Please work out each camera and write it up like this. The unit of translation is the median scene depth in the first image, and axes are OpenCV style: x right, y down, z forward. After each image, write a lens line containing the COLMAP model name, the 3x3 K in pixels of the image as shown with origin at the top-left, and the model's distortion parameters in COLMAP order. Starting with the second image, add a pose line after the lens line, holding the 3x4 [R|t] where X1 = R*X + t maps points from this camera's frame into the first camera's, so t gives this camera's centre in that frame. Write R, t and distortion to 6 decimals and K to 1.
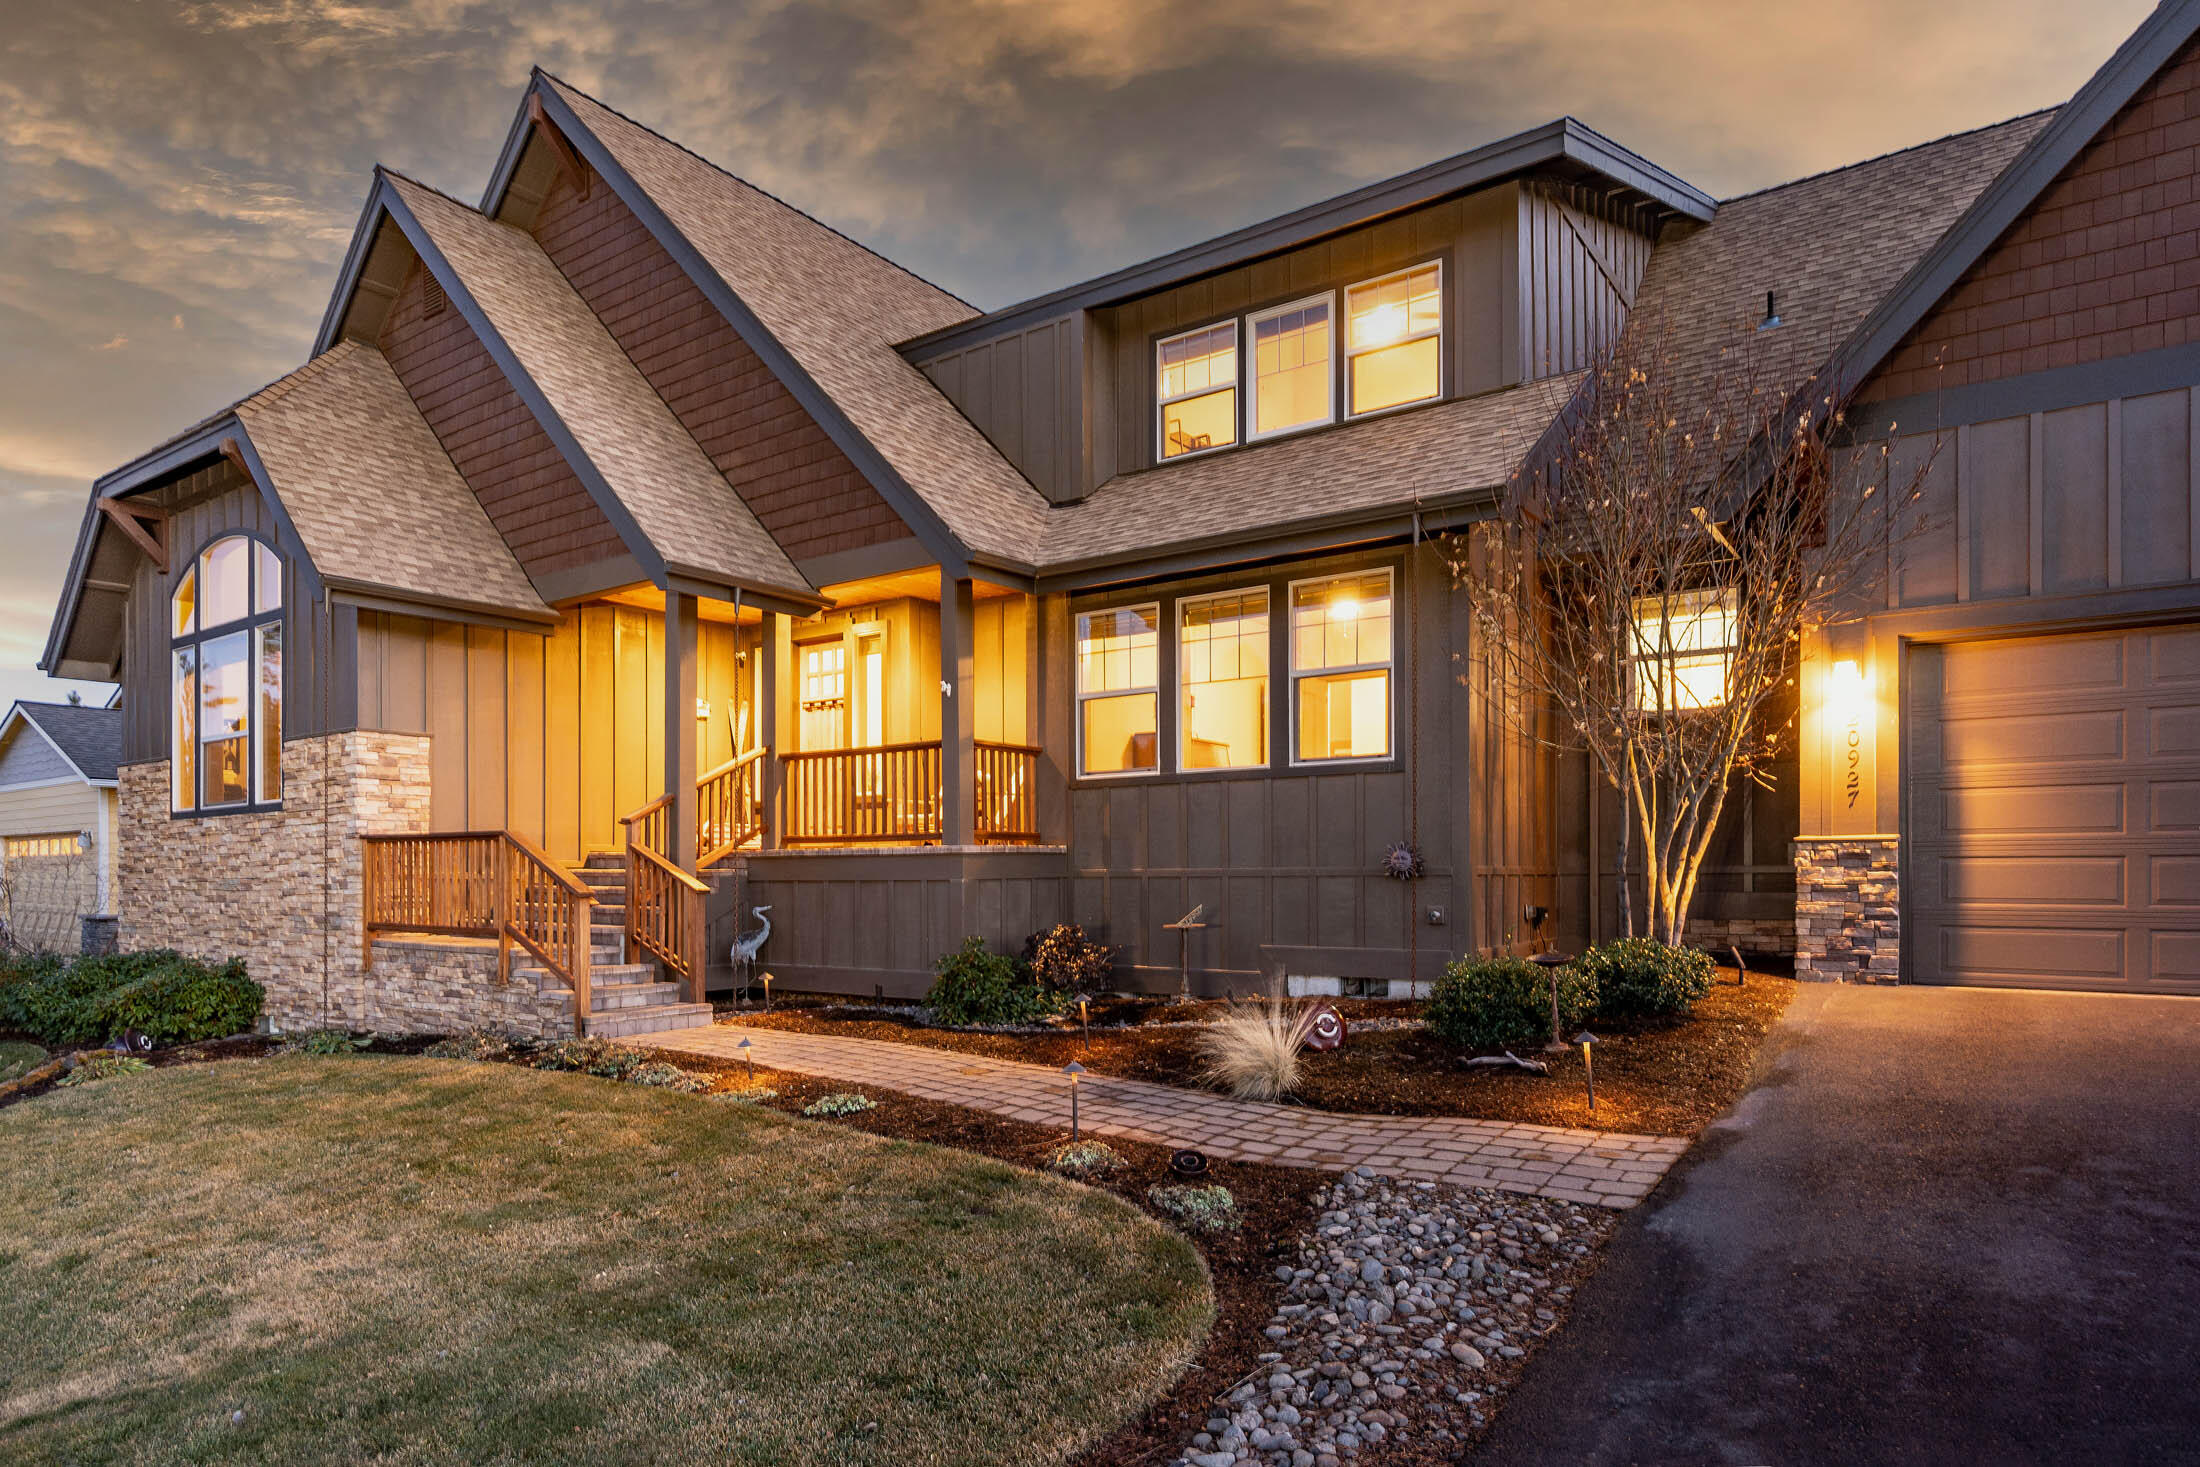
lens RADIAL K [[1305.9, 0, 1077.2], [0, 1305.9, 894.1], [0, 0, 1]] dist [-0.003201, 0.000139]
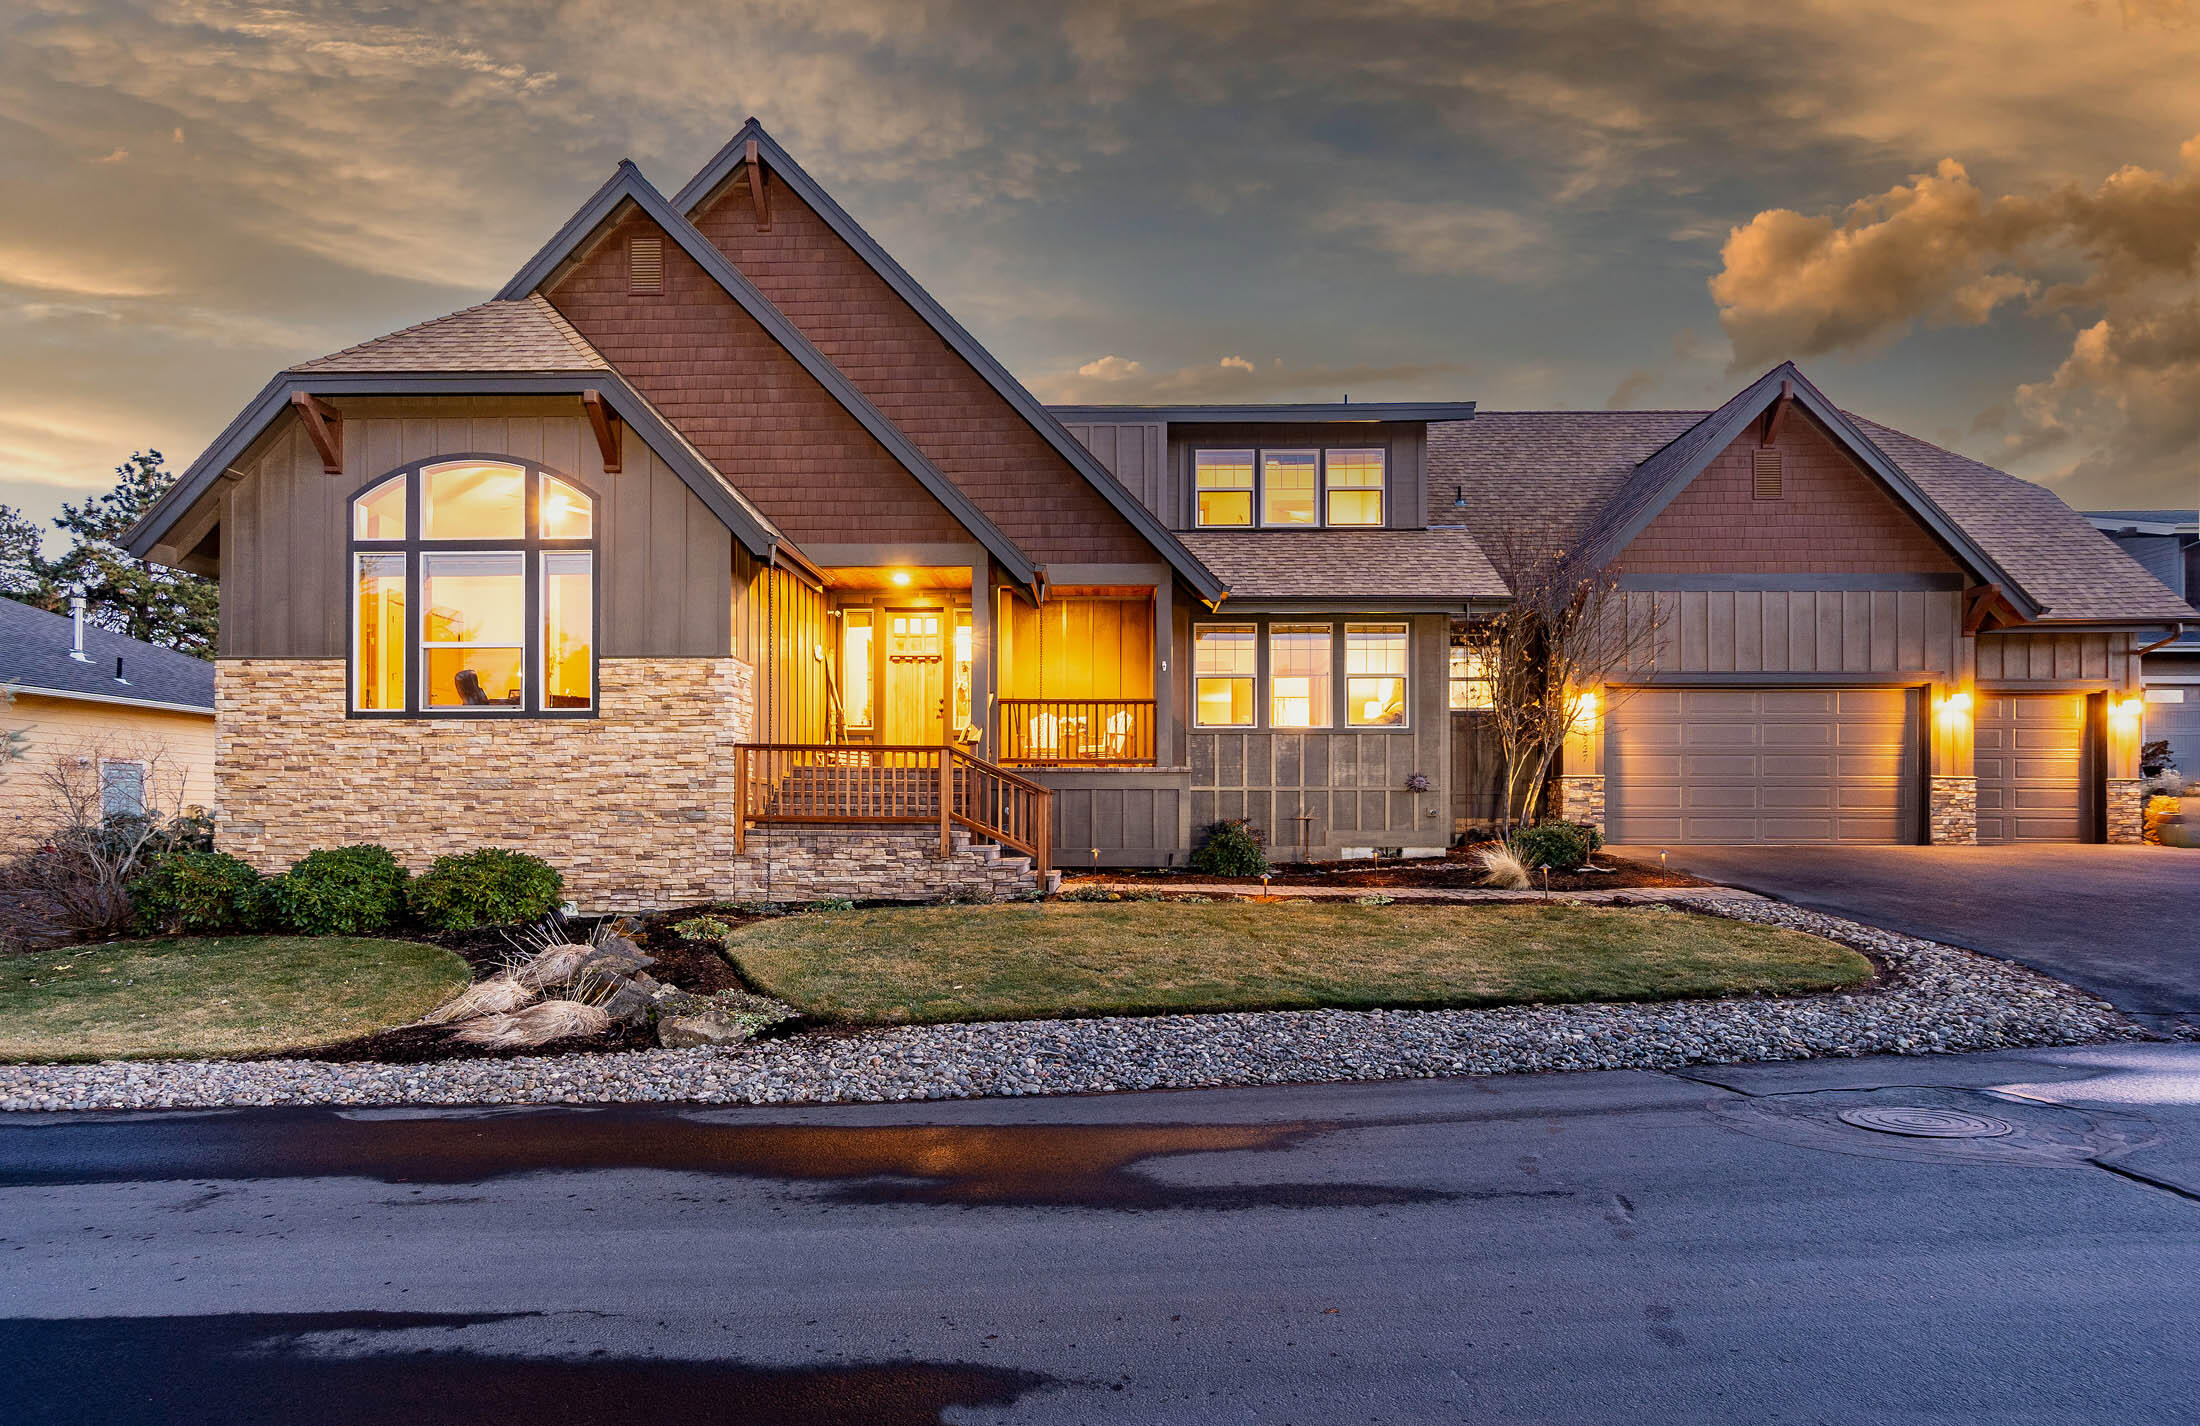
lens RADIAL K [[1157.4, 0, 1098.4], [0, 1157.4, 824.6], [0, 0, 1]] dist [0.000800, -0.000394]
pose [[0.825326, 0.003442, 0.564646, -0.887322], [0.000021, 0.999981, -0.006126, 0.037527], [-0.564657, 0.005068, 0.825310, -0.084466]]
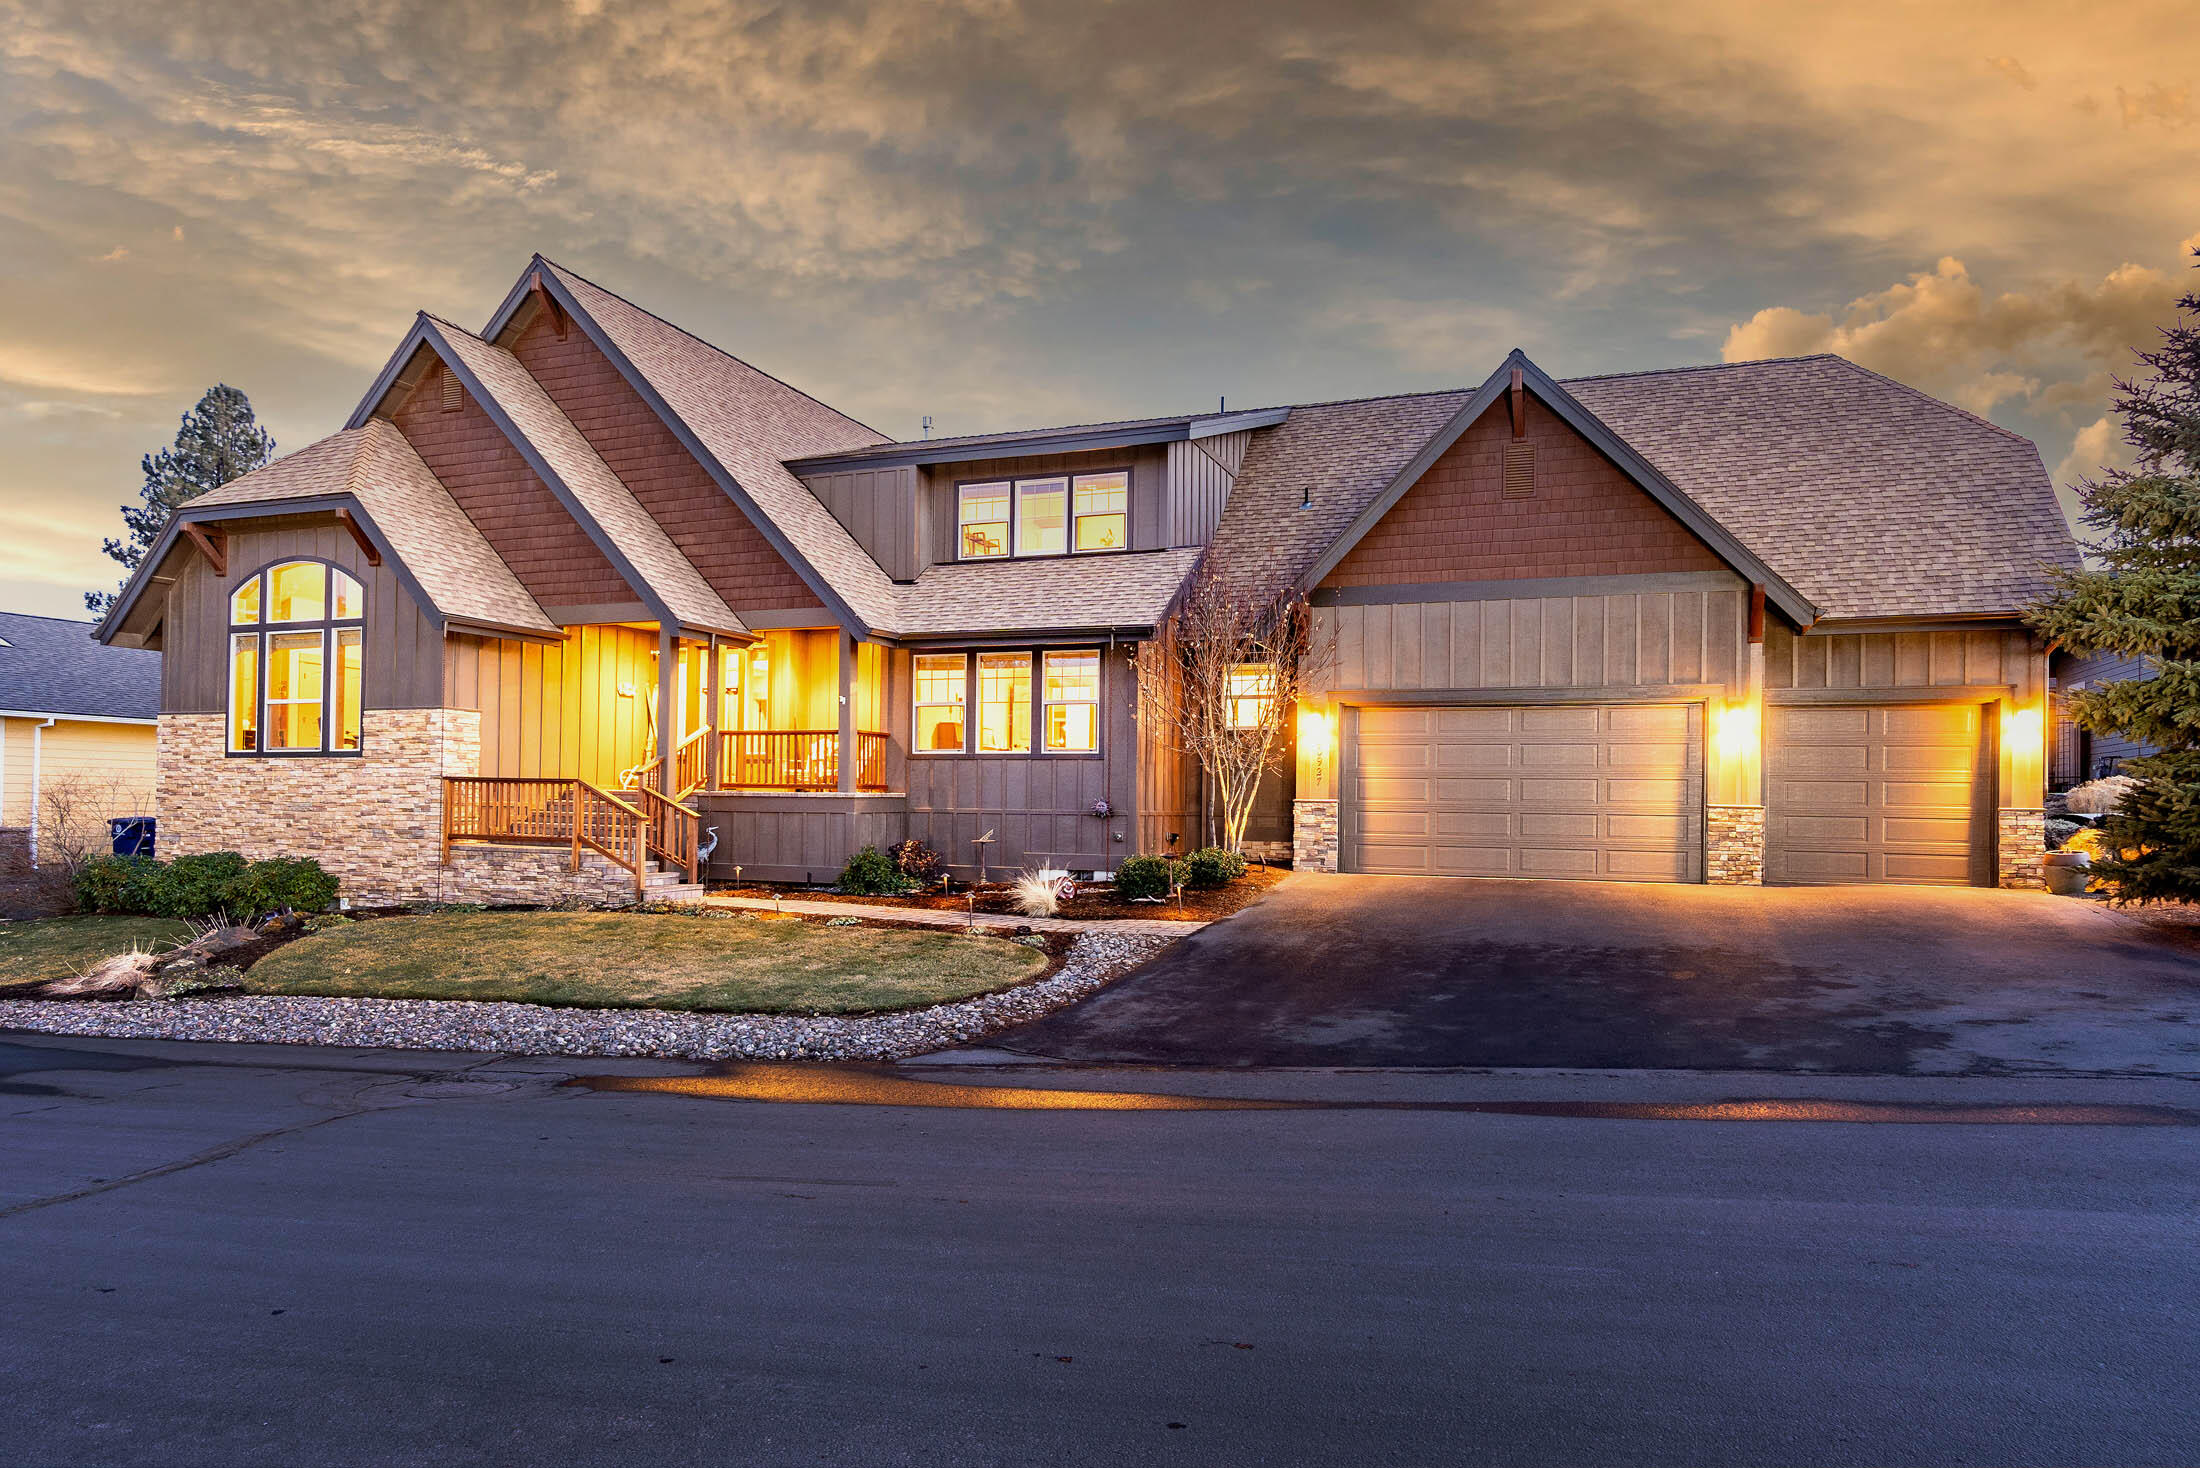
lens RADIAL K [[1349.2, 0, 1104.0], [0, 1349.2, 812.2], [0, 0, 1]] dist [-0.000217, 0.000953]
pose [[0.966539, 0.017689, 0.255910, -0.205926], [-0.015200, 0.999816, -0.011703, 0.003414], [-0.256070, 0.007421, 0.966630, -0.736996]]
